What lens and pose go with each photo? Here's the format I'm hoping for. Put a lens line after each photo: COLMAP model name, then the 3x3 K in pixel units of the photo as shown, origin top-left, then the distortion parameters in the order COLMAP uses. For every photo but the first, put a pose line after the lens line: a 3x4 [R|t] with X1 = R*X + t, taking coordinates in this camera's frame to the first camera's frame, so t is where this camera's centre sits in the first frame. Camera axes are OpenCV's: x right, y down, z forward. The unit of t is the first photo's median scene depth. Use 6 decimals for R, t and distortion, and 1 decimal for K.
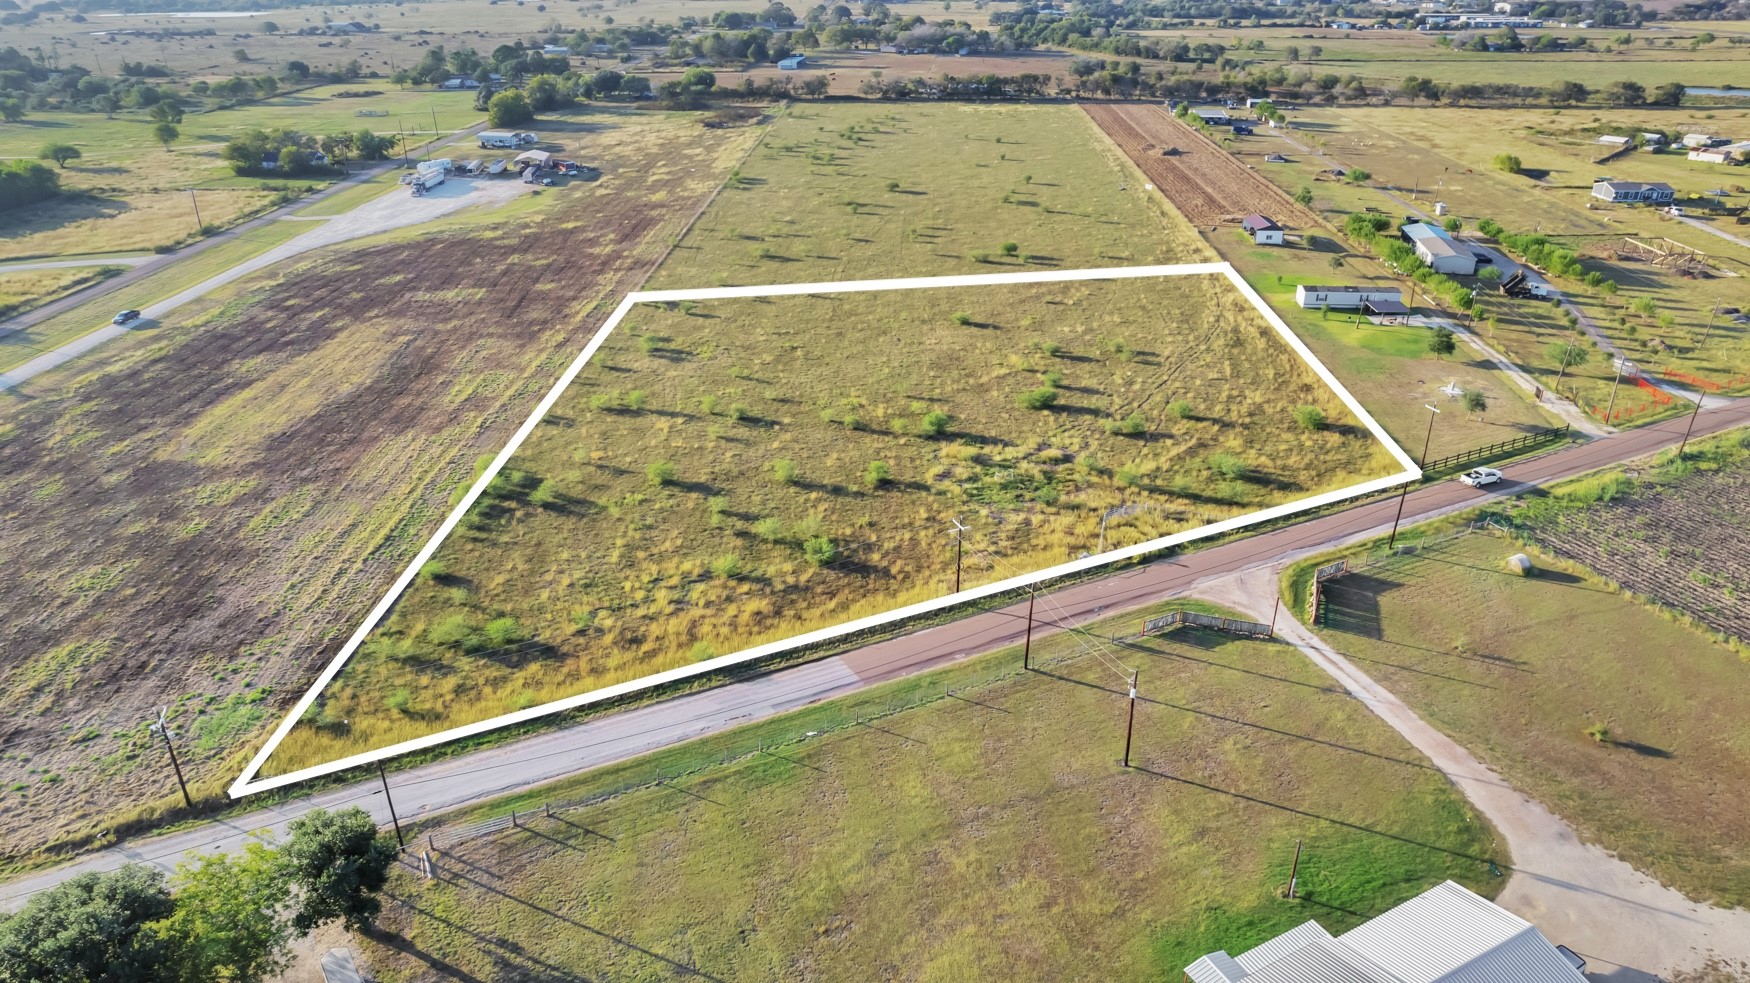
lens RADIAL K [[1124.6, 0, 881.7], [0, 1124.6, 500.5], [0, 0, 1]] dist [-0.078710, 0.068453]
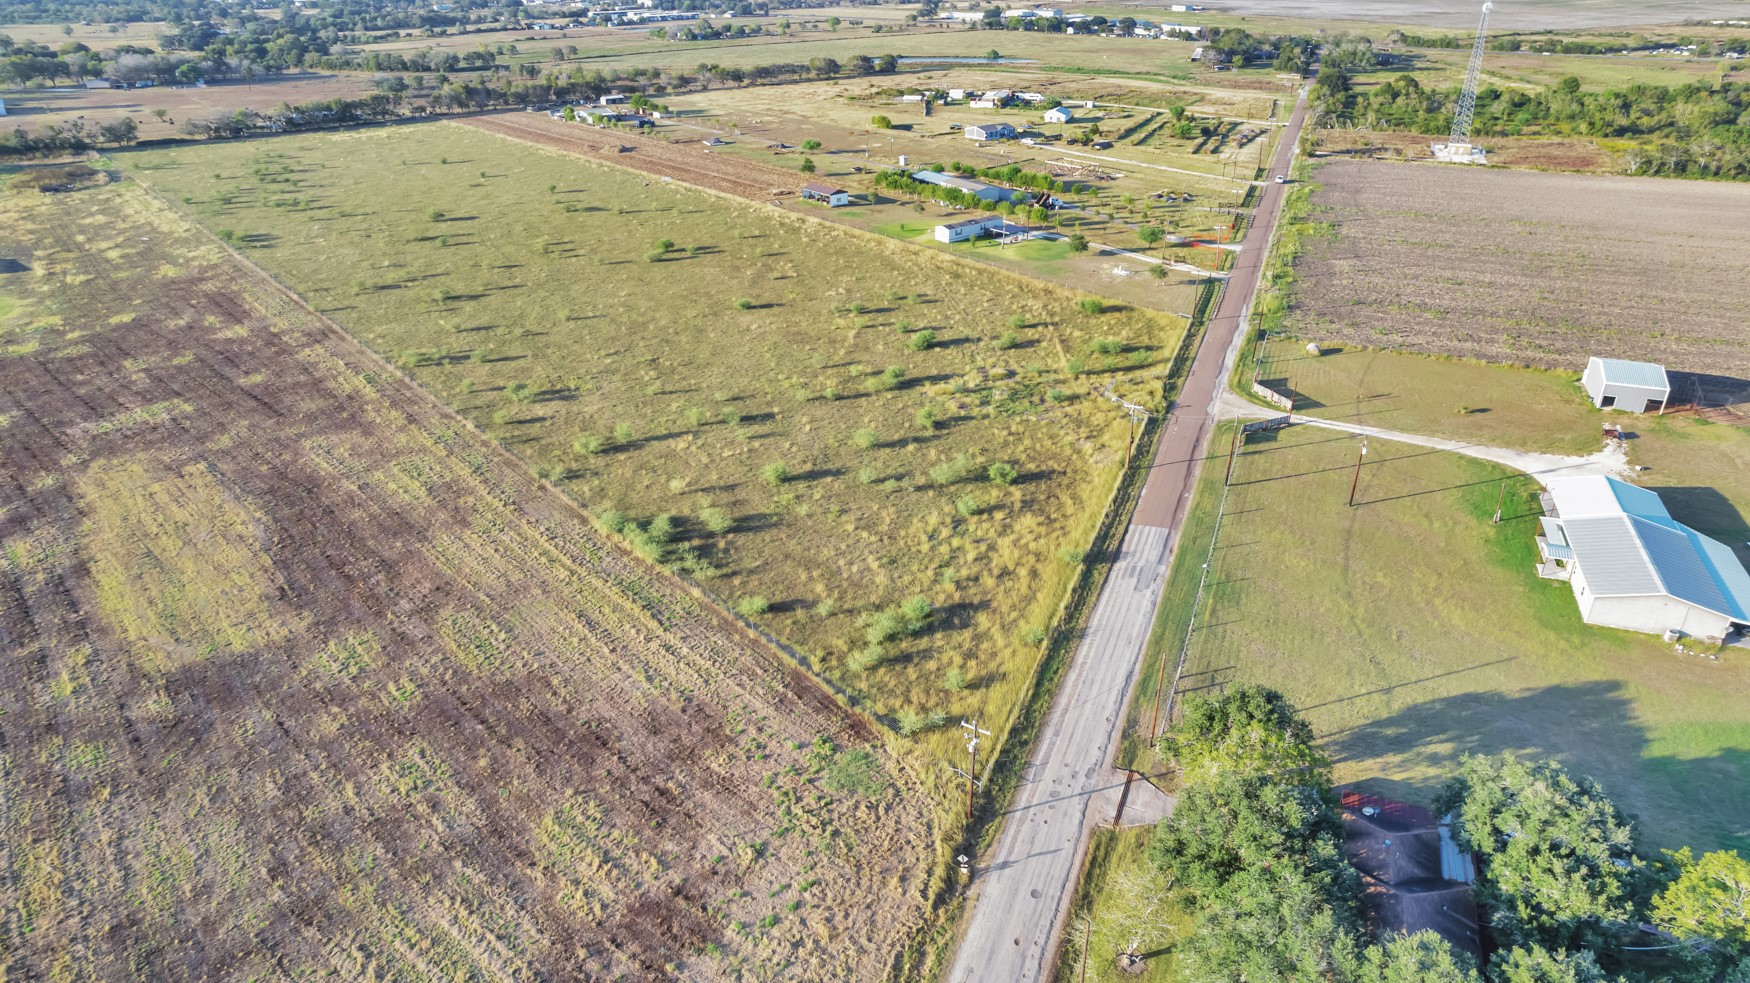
lens RADIAL K [[1124.6, 0, 883.7], [0, 1124.6, 493.5], [0, 0, 1]] dist [-0.078710, 0.068453]
pose [[0.730798, -0.300569, 0.612856, -0.689756], [0.306289, 0.946766, 0.099098, -0.071352], [-0.610017, 0.115291, 0.783956, 0.124338]]
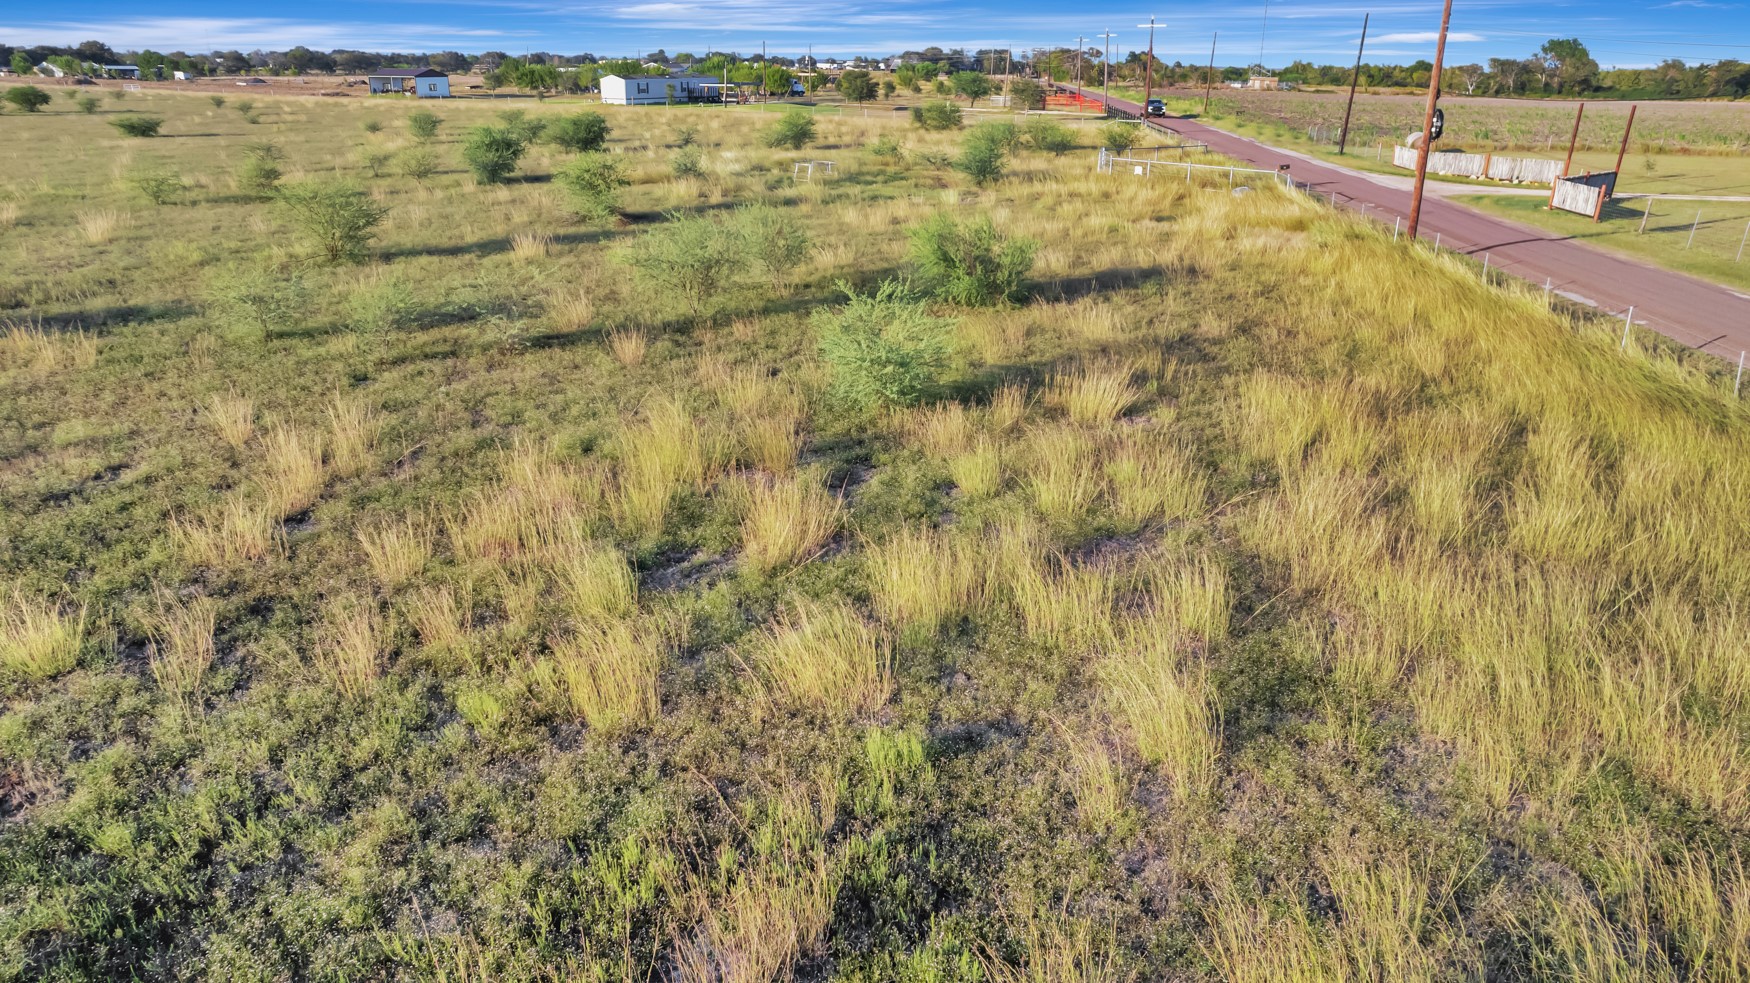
lens RADIAL K [[1124.6, 0, 874.2], [0, 1124.6, 491.6], [0, 0, 1]] dist [-0.078710, 0.068453]
pose [[0.523342, -0.302627, 0.796574, -0.217747], [0.379634, 0.919717, 0.099995, 0.046360], [-0.762884, 0.250075, 0.596214, 0.699871]]
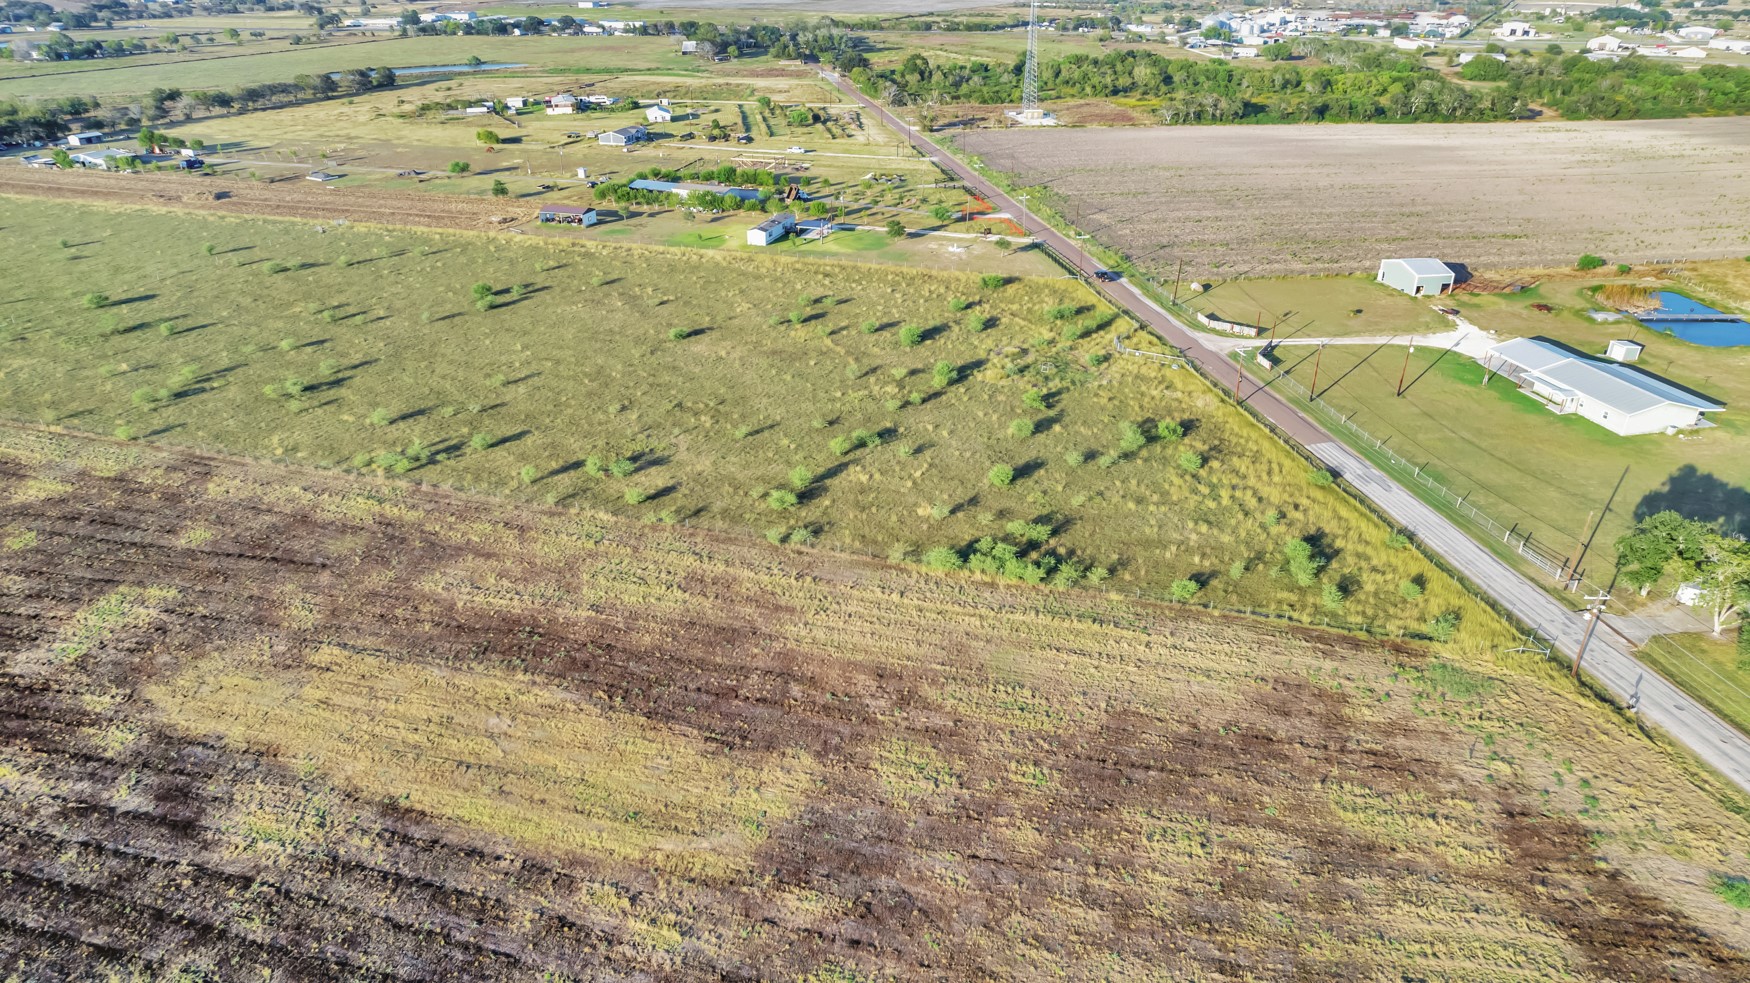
lens RADIAL K [[1124.6, 0, 882.5], [0, 1124.6, 494.9], [0, 0, 1]] dist [-0.078710, 0.068453]
pose [[0.255644, -0.426757, 0.867482, -1.003943], [0.430184, 0.853785, 0.293246, -0.320005], [-0.865788, 0.298210, 0.401849, 0.627678]]
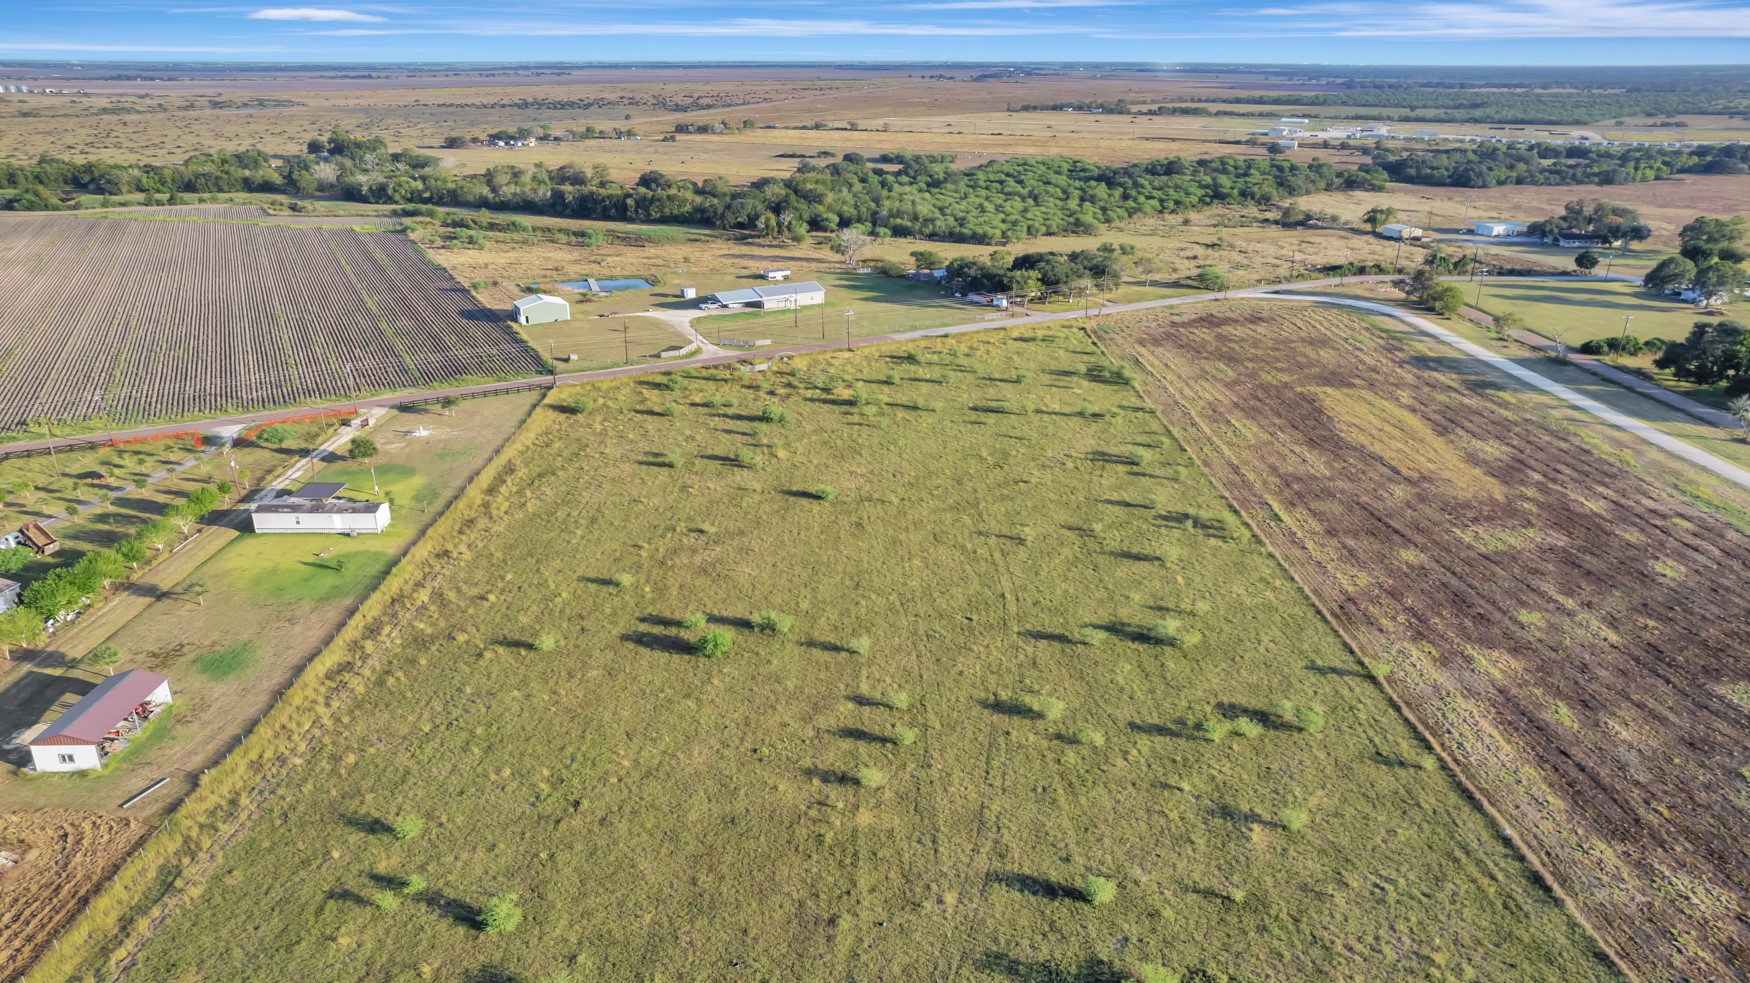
lens RADIAL K [[1124.6, 0, 899.0], [0, 1124.6, 462.3], [0, 0, 1]] dist [-0.078710, 0.068453]
pose [[-0.997208, 0.024237, -0.070637, 0.095631], [-0.034964, 0.684277, 0.728383, -1.035360], [0.065989, 0.728819, -0.681519, 2.005127]]
